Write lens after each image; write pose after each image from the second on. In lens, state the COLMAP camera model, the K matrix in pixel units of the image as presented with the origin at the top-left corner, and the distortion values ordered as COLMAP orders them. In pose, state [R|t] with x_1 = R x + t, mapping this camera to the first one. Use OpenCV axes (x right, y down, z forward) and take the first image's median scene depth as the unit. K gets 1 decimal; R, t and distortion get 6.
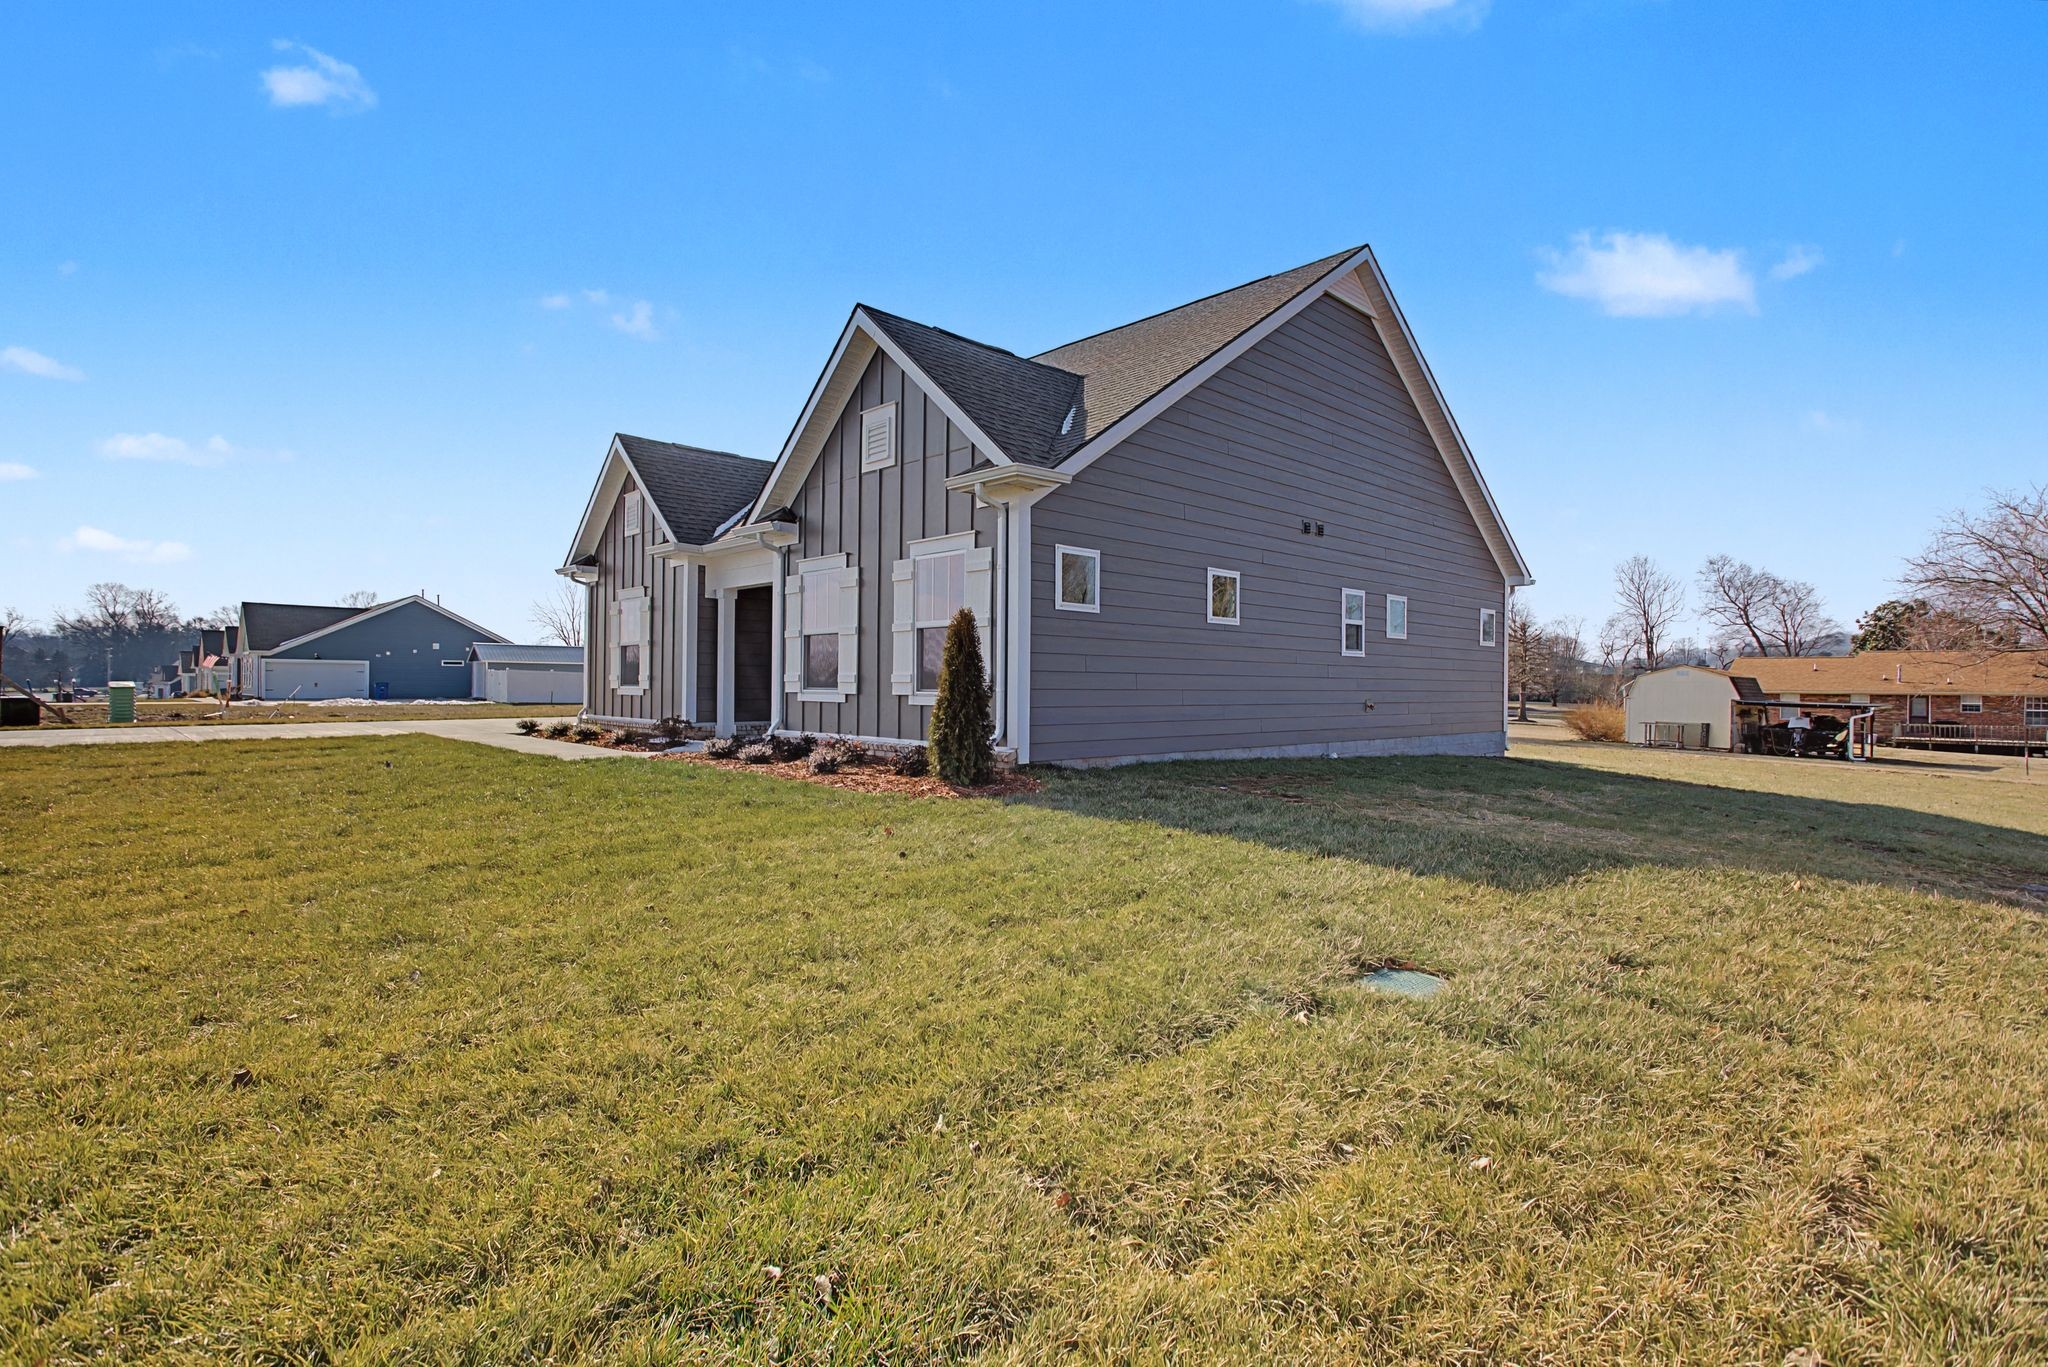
lens RADIAL K [[982.4, 0, 1024.0], [0, 982.4, 683.5], [0, 0, 1]] dist [-0.003798, 0.000156]
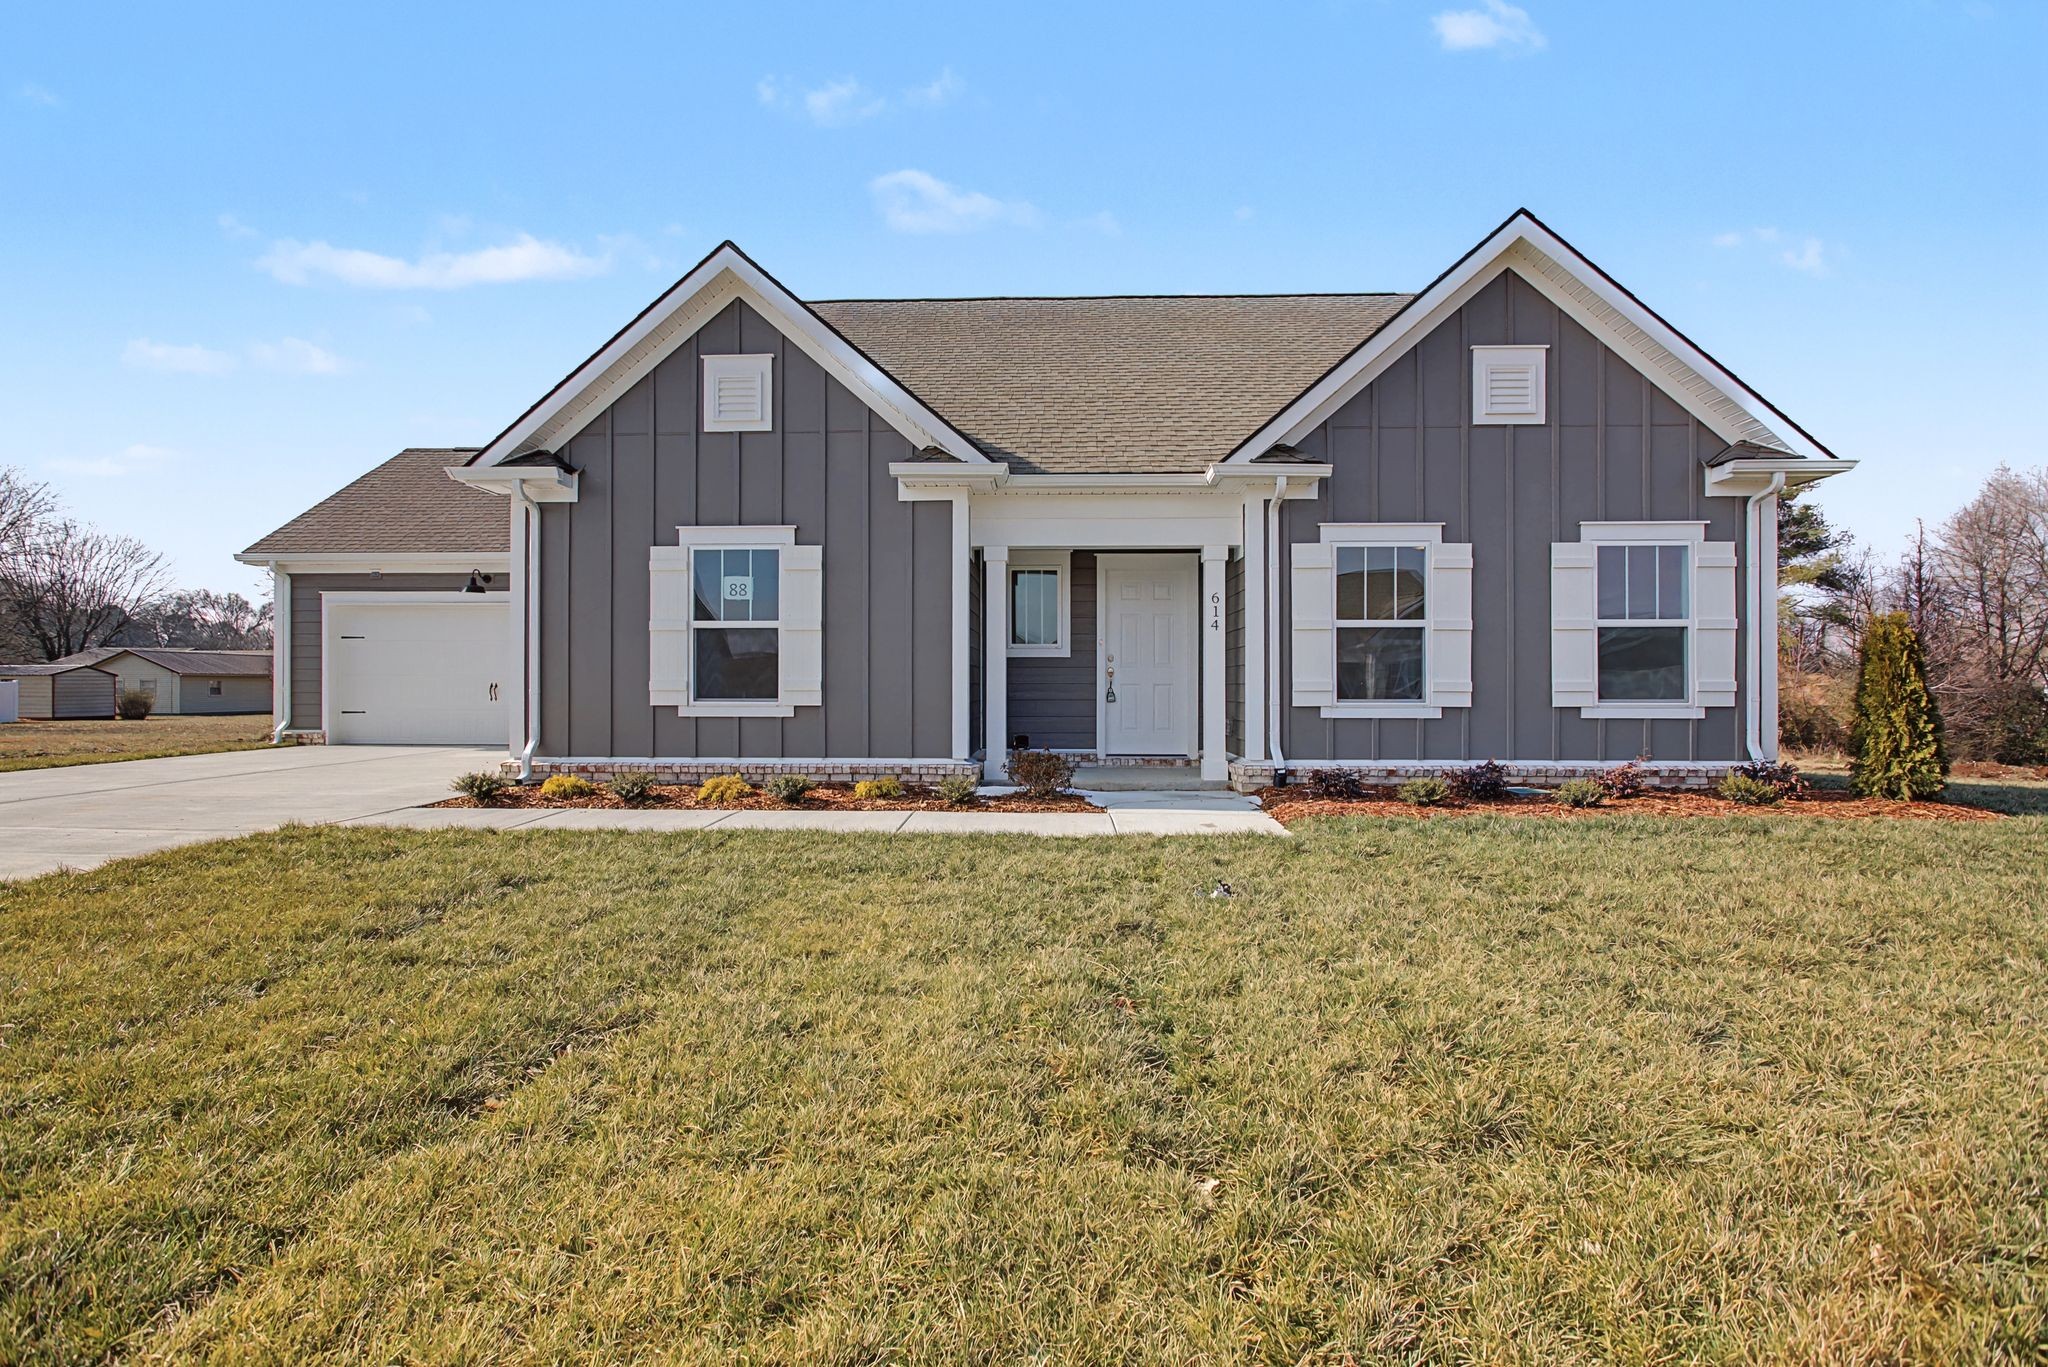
lens RADIAL K [[696.5, 0, 1020.3], [0, 696.5, 696.9], [0, 0, 1]] dist [-0.000300, 0.000009]
pose [[0.699151, -0.003703, 0.714964, -0.532243], [-0.000591, 0.999983, 0.005757, 0.000153], [-0.714974, -0.004448, 0.699137, 0.568353]]
